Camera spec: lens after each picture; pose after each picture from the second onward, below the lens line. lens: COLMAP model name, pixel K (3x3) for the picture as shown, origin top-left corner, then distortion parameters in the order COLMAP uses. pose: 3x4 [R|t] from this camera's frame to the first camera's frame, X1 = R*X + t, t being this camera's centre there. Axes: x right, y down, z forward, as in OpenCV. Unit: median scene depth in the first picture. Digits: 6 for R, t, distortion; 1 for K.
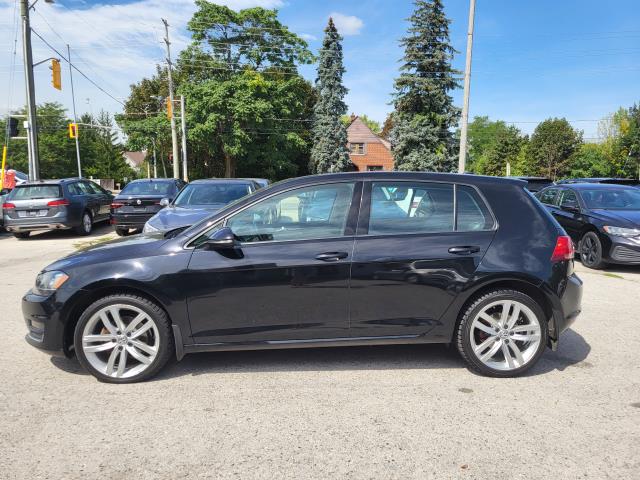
lens RADIAL K [[493.3, 0, 322.7], [0, 493.3, 233.5], [0, 0, 1]] dist [0.070589, -0.051128]
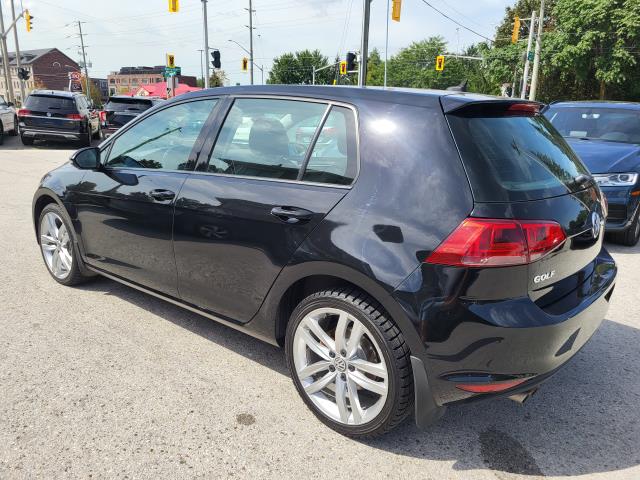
lens RADIAL K [[493.3, 0, 319.8], [0, 493.3, 243.5], [0, 0, 1]] dist [0.070589, -0.051128]
pose [[0.724709, 0.195346, -0.660785, 0.715342], [-0.097853, 0.978430, 0.181932, -0.044903], [0.682072, -0.067188, 0.728192, 0.566716]]
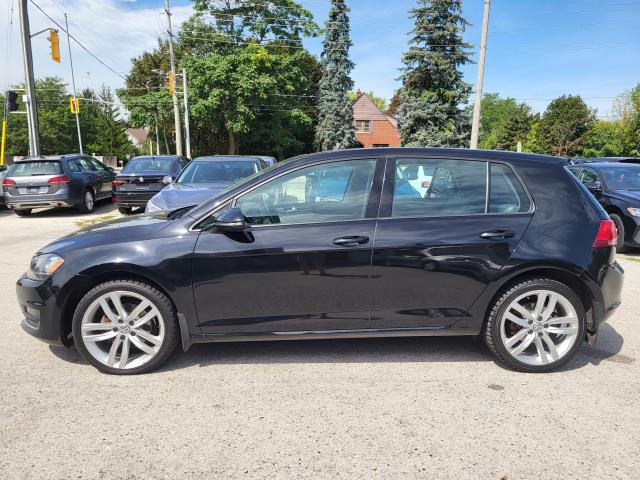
lens RADIAL K [[493.3, 0, 319.4], [0, 493.3, 243.6], [0, 0, 1]] dist [0.070589, -0.051128]
pose [[0.999886, 0.008228, -0.012658, -0.027728], [-0.007426, 0.998041, 0.062123, -0.004612], [0.013144, -0.062022, 0.997988, 0.087113]]
